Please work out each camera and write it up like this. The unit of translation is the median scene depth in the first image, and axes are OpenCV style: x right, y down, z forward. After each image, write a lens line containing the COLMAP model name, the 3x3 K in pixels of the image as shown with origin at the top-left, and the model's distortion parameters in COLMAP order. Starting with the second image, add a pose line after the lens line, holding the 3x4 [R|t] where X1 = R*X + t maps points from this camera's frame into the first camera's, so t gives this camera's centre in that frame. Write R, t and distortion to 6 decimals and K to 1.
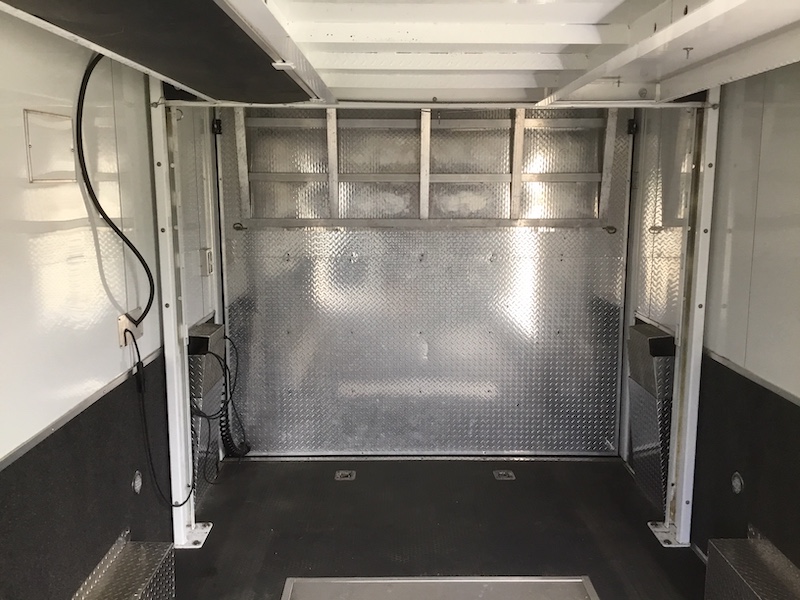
lens RADIAL K [[720.5, 0, 400.0], [0, 720.5, 300.0], [0, 0, 1]] dist [0.114568, -0.202344]
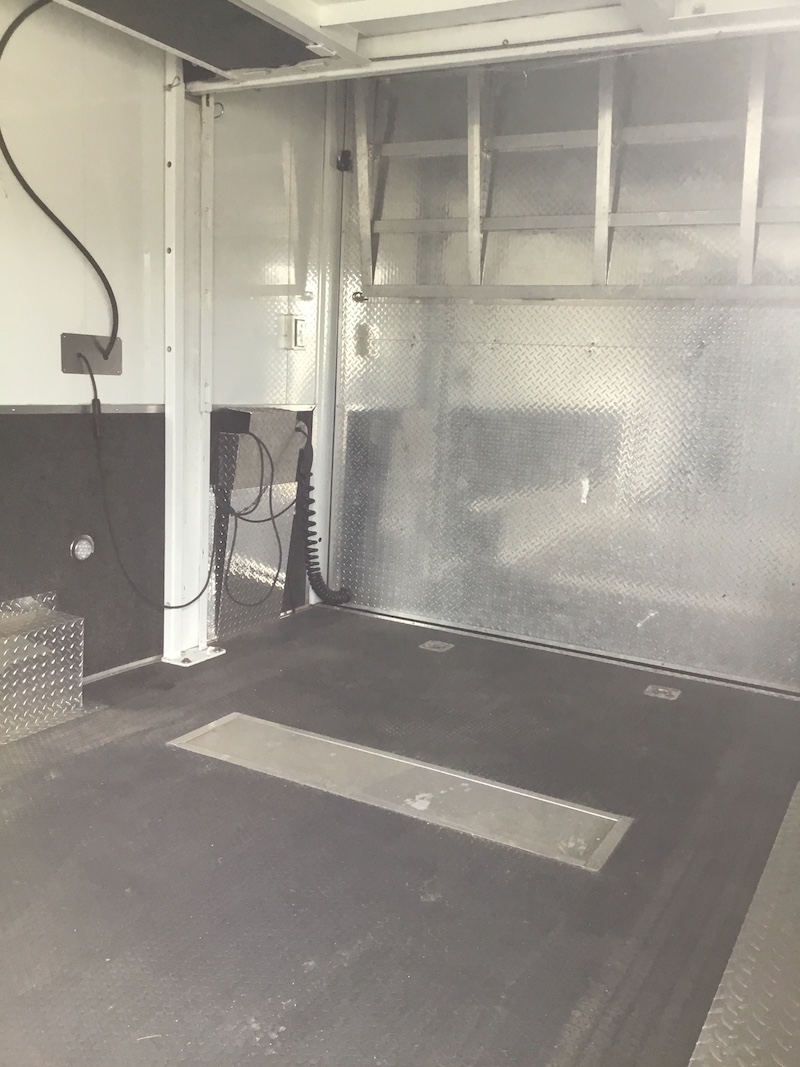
lens RADIAL K [[961.0, 0, 401.7], [0, 961.0, 539.6], [0, 0, 1]] dist [0.114568, -0.202344]
pose [[0.869452, 0.127415, -0.477304, 0.325047], [-0.127502, 0.991310, 0.032371, 0.109584], [0.477281, 0.032712, 0.878142, 0.147611]]
